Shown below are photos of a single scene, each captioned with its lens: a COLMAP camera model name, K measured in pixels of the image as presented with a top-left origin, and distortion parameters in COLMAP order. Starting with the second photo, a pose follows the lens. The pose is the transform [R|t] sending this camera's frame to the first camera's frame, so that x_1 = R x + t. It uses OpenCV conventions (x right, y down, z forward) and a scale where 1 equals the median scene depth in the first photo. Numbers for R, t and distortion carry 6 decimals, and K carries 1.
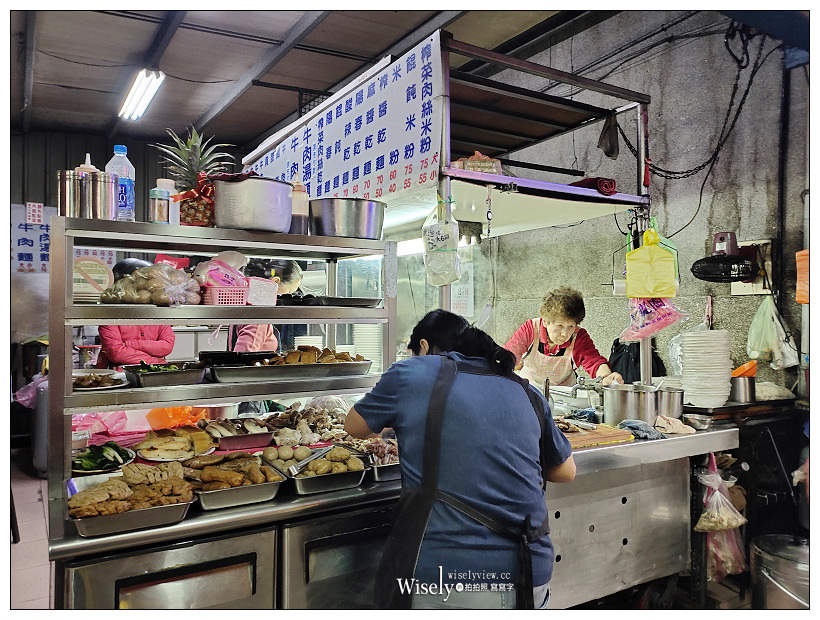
lens RADIAL K [[626.3, 0, 413.9], [0, 626.3, 313.6], [0, 0, 1]] dist [0.069011, -0.095555]
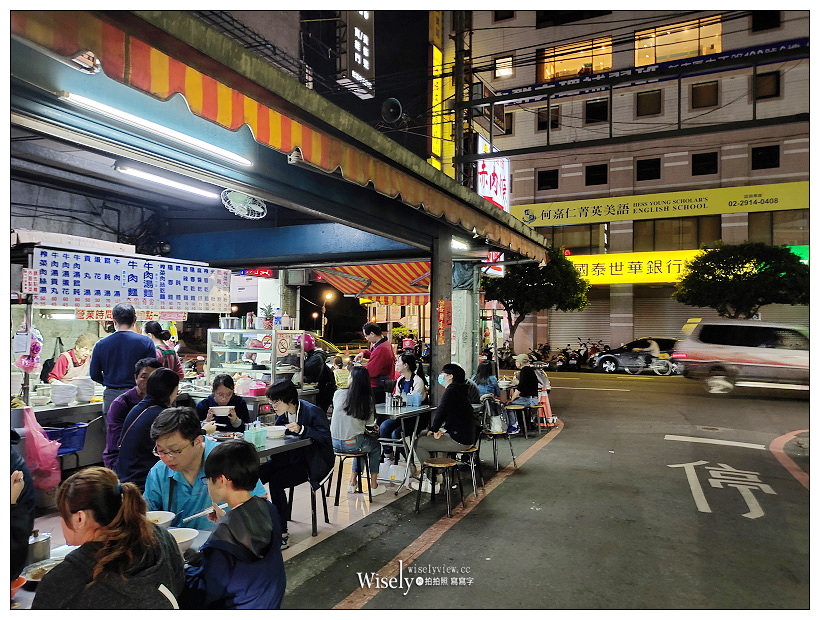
lens RADIAL K [[626.5, 0, 410.0], [0, 626.5, 310.0], [0, 0, 1]] dist [0.064791, -0.093067]
pose [[-0.543619, 0.015749, 0.839184, -4.120946], [-0.003517, 0.999772, -0.021041, -0.171055], [-0.839325, -0.014389, -0.543440, 2.435361]]
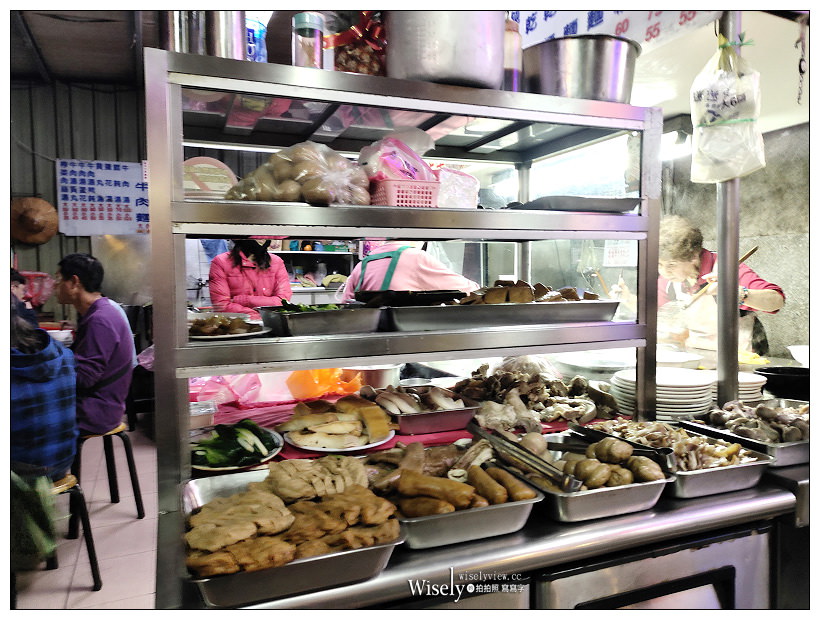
lens RADIAL K [[626.5, 0, 410.0], [0, 626.5, 310.0], [0, 0, 1]] dist [0.064791, -0.093067]
pose [[0.986768, -0.010075, -0.161824, -0.194915], [0.017270, 0.998921, 0.043116, 0.060874], [0.161215, -0.045340, 0.985877, 0.371714]]
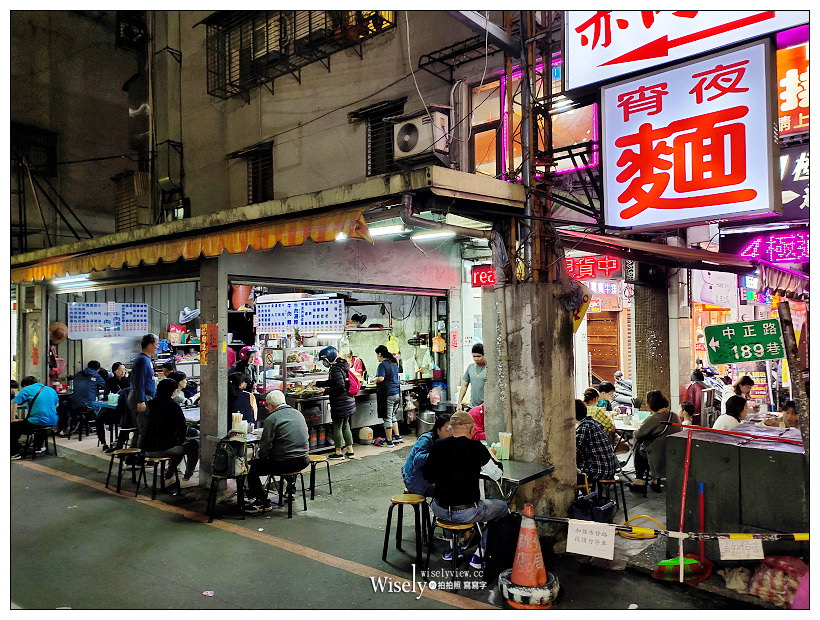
lens RADIAL K [[626.5, 0, 410.0], [0, 626.5, 310.0], [0, 0, 1]] dist [0.064791, -0.093067]
pose [[0.960607, -0.013101, 0.277601, -0.887699], [0.021184, 0.999434, -0.026137, -0.274594], [-0.277101, 0.030988, 0.960341, -4.092887]]
